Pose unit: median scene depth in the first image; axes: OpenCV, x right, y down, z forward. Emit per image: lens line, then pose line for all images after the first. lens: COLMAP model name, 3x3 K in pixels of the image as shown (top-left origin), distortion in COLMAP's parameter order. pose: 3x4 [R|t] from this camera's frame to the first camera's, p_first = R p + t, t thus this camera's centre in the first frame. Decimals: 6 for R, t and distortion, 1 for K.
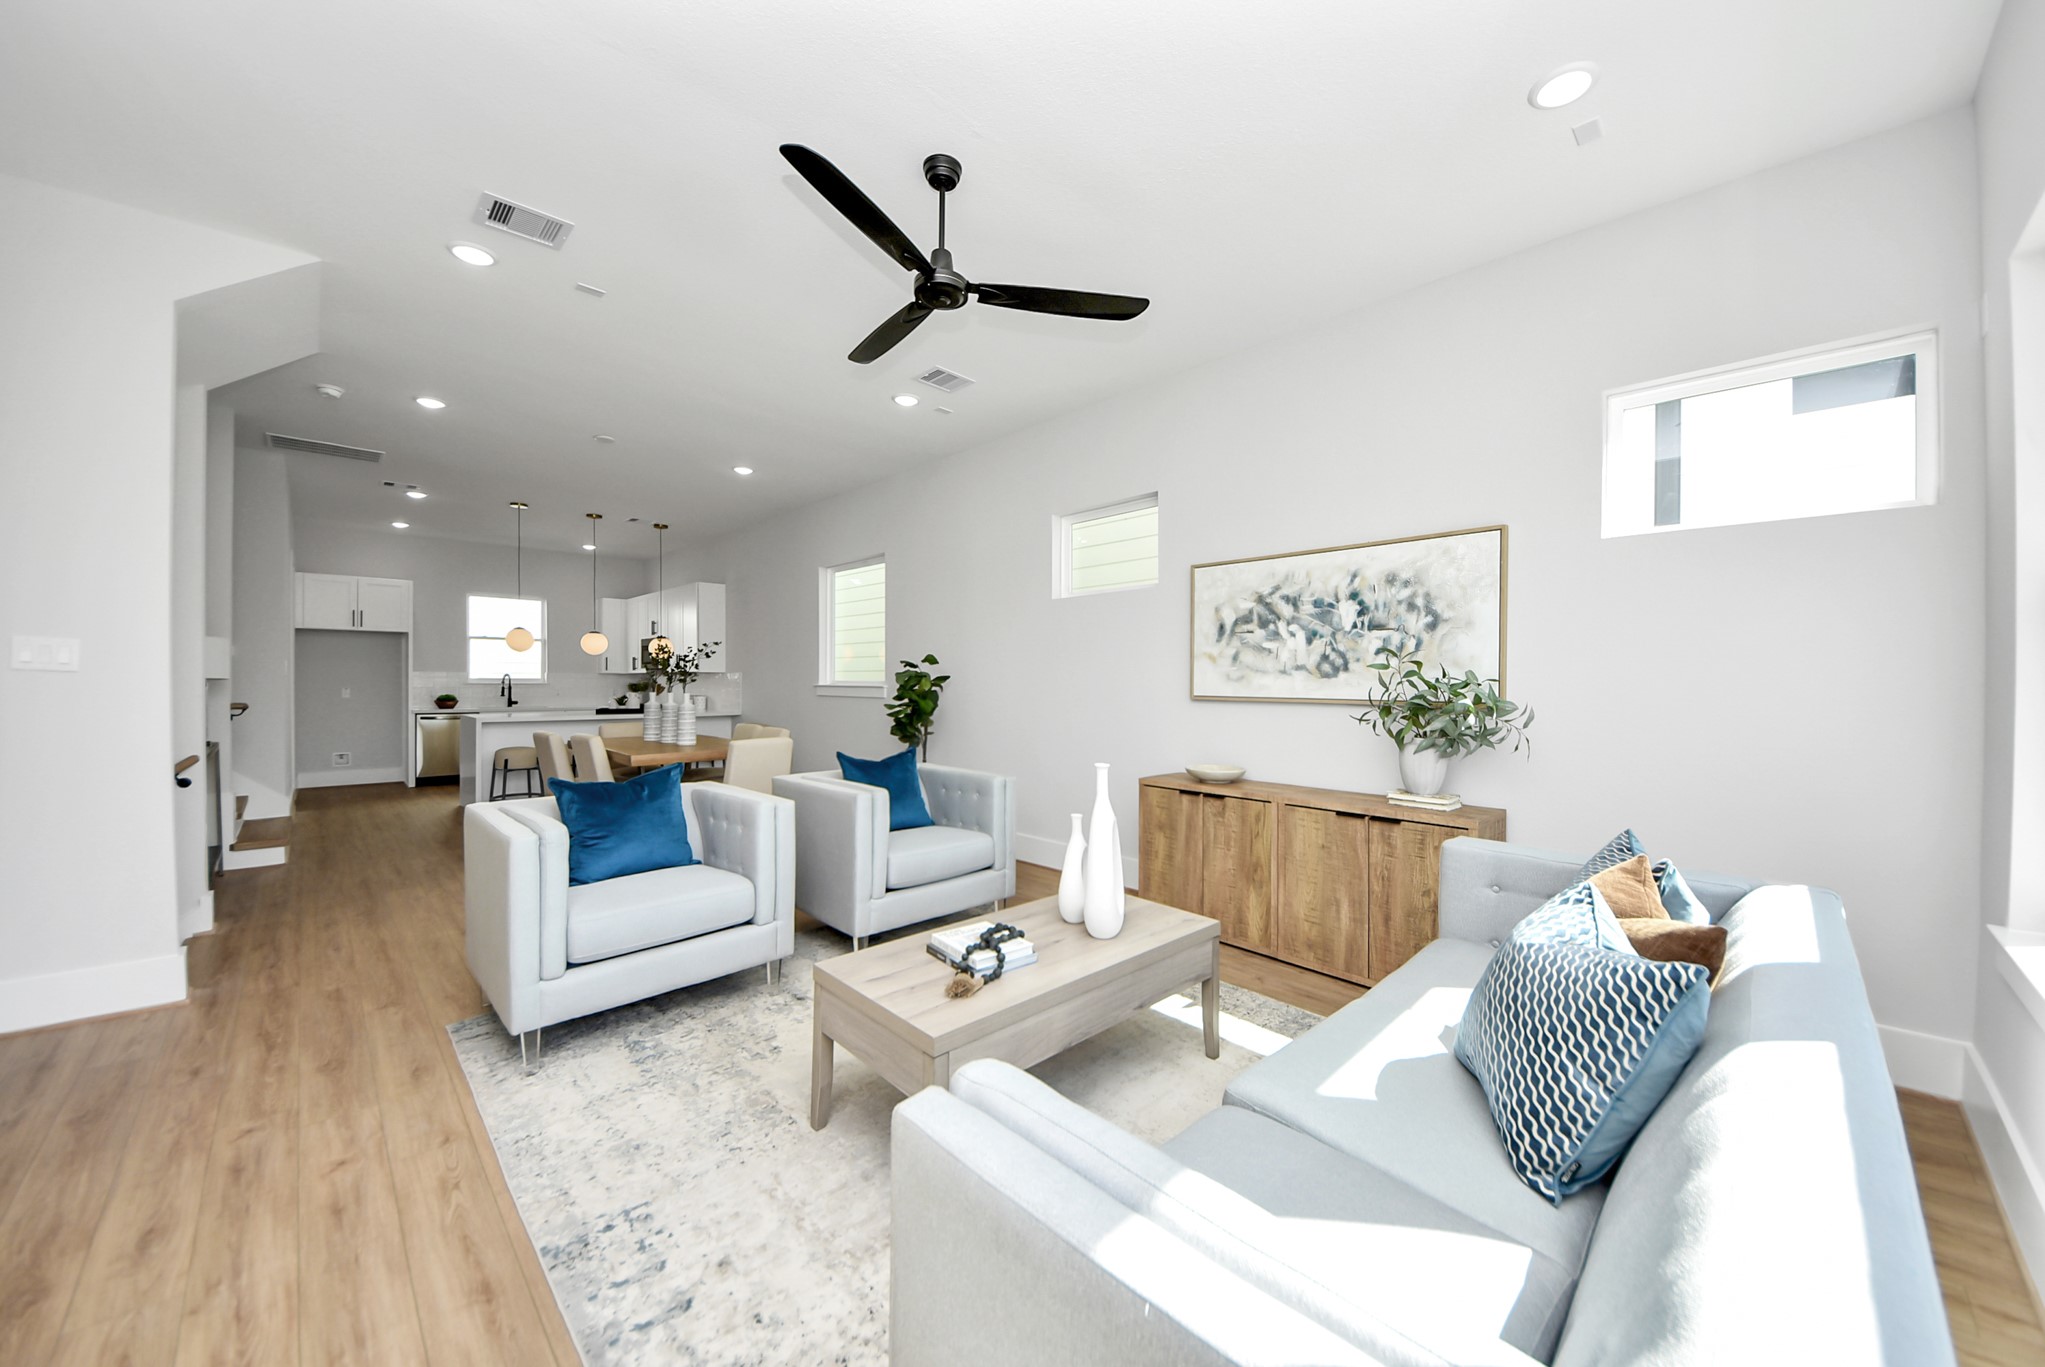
lens RADIAL K [[756.2, 0, 1062.4], [0, 756.2, 685.8], [0, 0, 1]] dist [-0.001046, -0.000252]
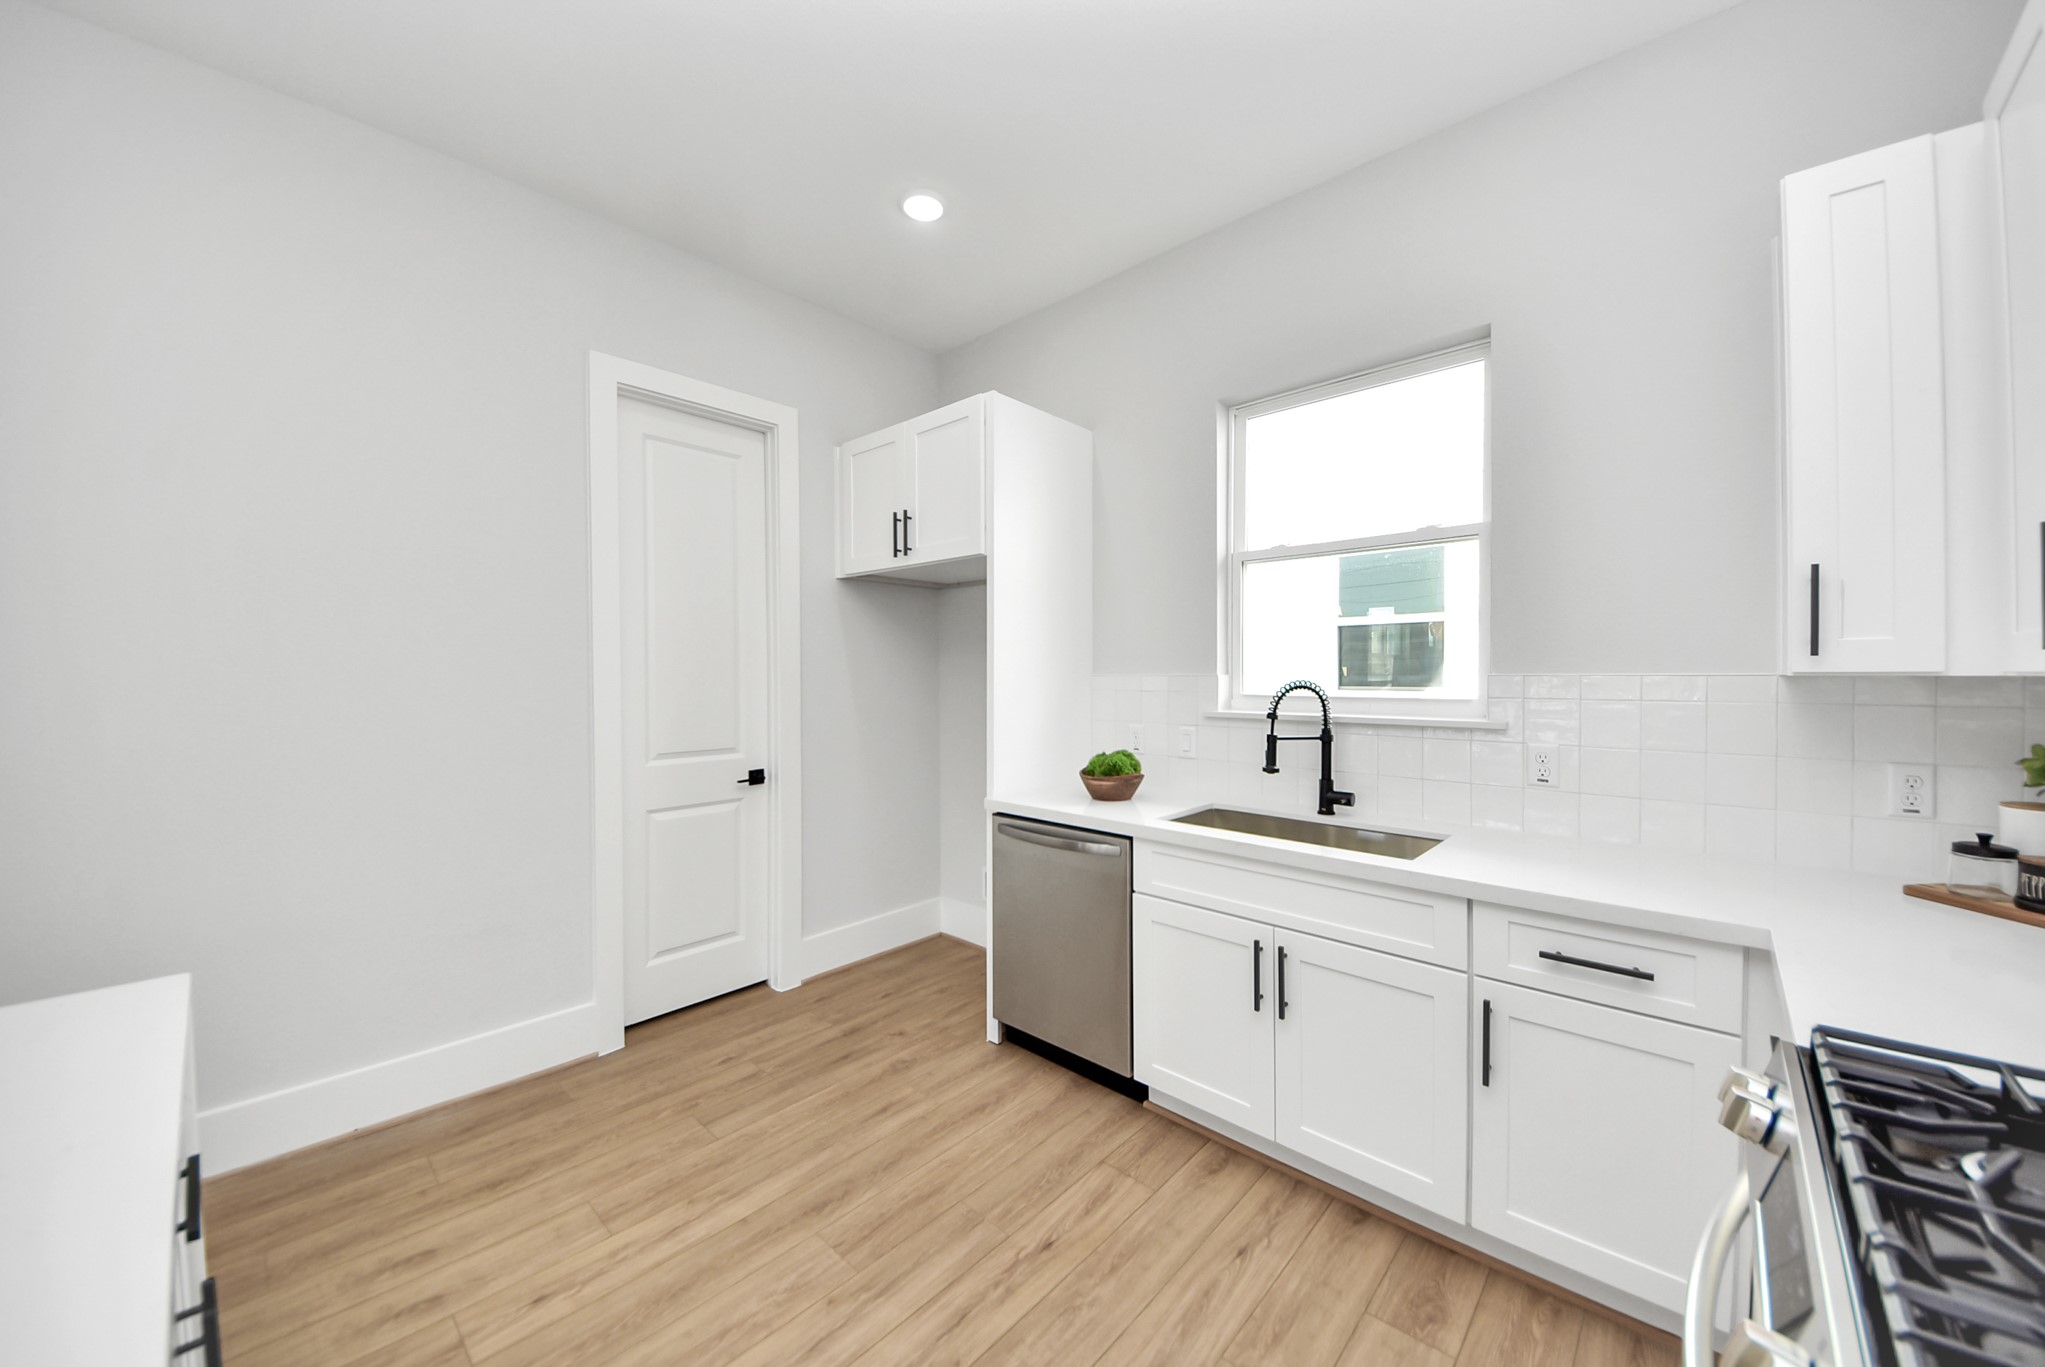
lens RADIAL K [[709.5, 0, 1022.5], [0, 709.5, 683.5], [0, 0, 1]] dist [-0.000405, -0.007449]
pose [[0.030061, 0.000683, -0.999548, -0.569166], [-0.005010, 0.999987, 0.000533, -0.016691], [0.999536, 0.004992, 0.030064, 1.015973]]
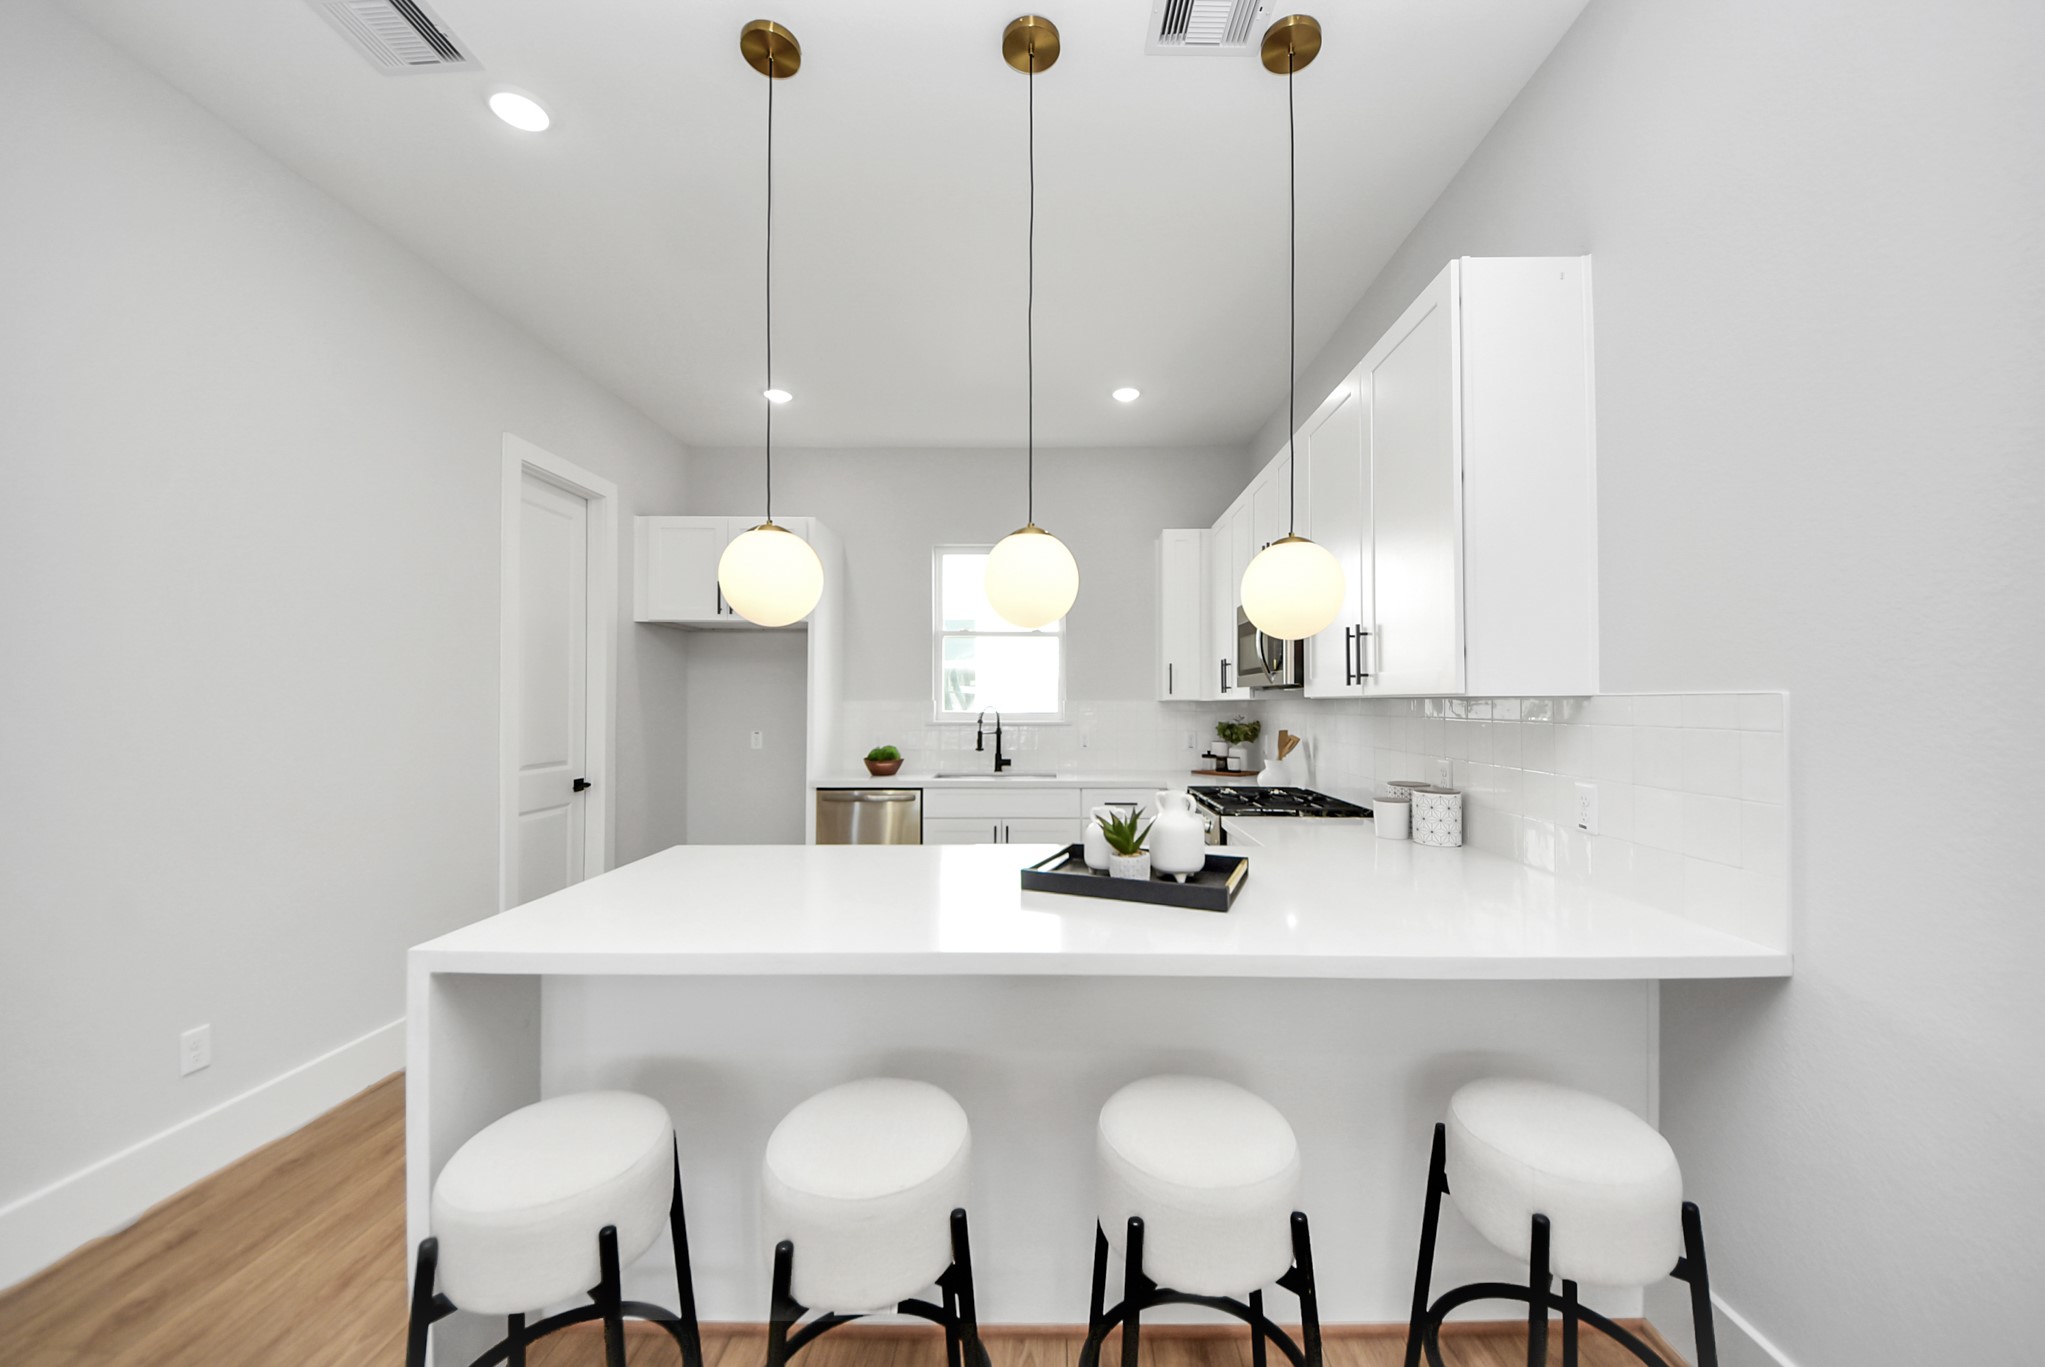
lens RADIAL K [[708.1, 0, 1021.8], [0, 708.1, 691.6], [0, 0, 1]] dist [-0.001659, -0.000160]
pose [[0.669351, -0.017694, -0.742735, -0.432088], [0.001241, 0.999742, -0.022698, -0.015001], [0.742945, 0.014272, 0.669200, 0.801723]]
